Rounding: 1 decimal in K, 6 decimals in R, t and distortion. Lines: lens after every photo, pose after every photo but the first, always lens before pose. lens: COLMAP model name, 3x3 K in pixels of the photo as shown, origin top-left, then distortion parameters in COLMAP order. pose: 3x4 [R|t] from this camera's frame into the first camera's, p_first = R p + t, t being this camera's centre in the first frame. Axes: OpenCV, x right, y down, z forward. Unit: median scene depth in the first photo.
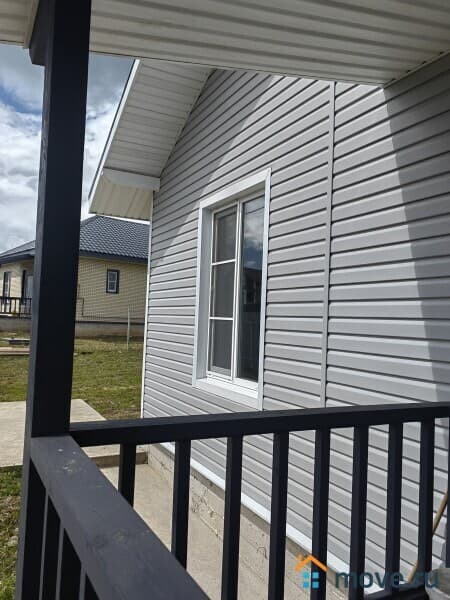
lens RADIAL K [[480.0, 0, 224.0], [0, 480.0, 301.4], [0, 0, 1]] dist [0.040217, -0.037162]
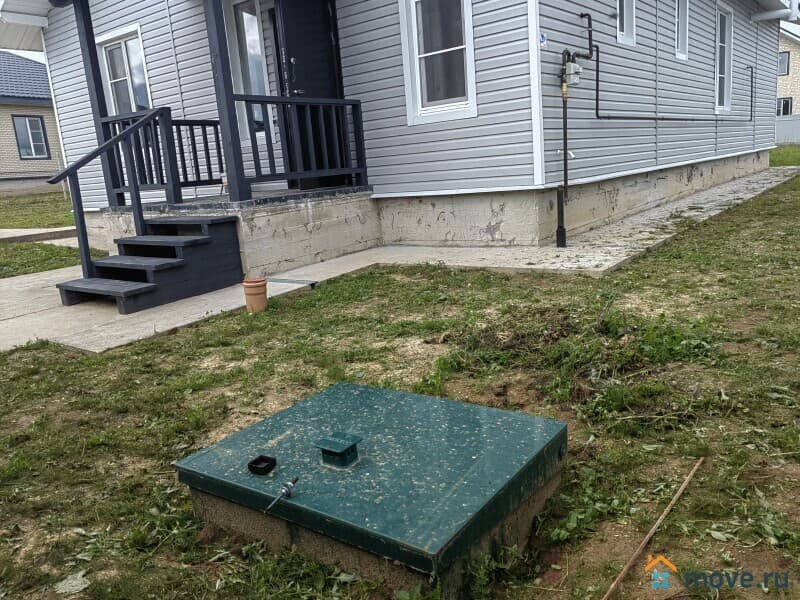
lens RADIAL K [[640.0, 0, 403.0], [0, 640.0, 300.3], [0, 0, 1]] dist [0.040217, -0.037162]
pose [[0.895447, -0.193177, 0.401070, -0.152102], [0.094854, 0.963047, 0.252079, 0.168329], [-0.434945, -0.187680, 0.880681, -1.403099]]
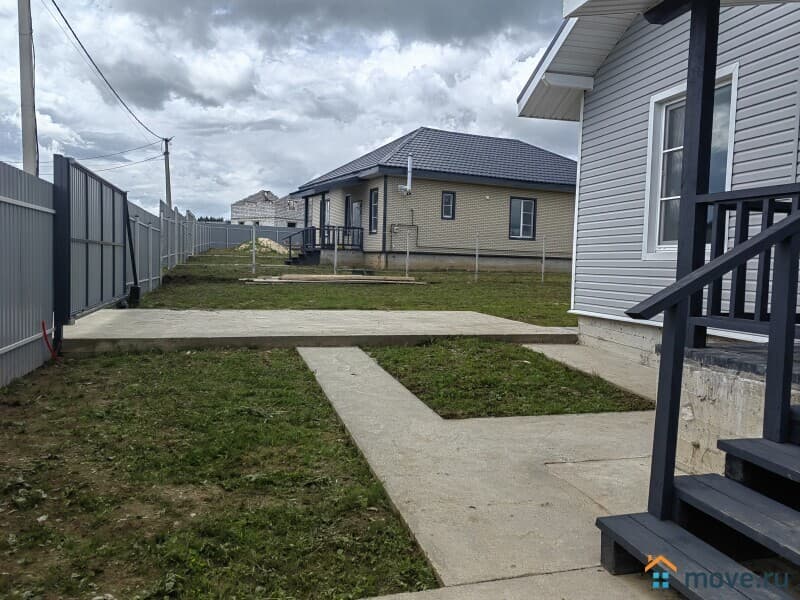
lens RADIAL K [[640.0, 0, 403.3], [0, 640.0, 300.5], [0, 0, 1]] dist [0.040217, -0.037162]
pose [[0.975053, 0.003293, -0.221950, -0.284825], [0.016309, 0.996125, 0.086425, 0.131546], [0.221374, -0.087889, 0.971220, -0.647354]]
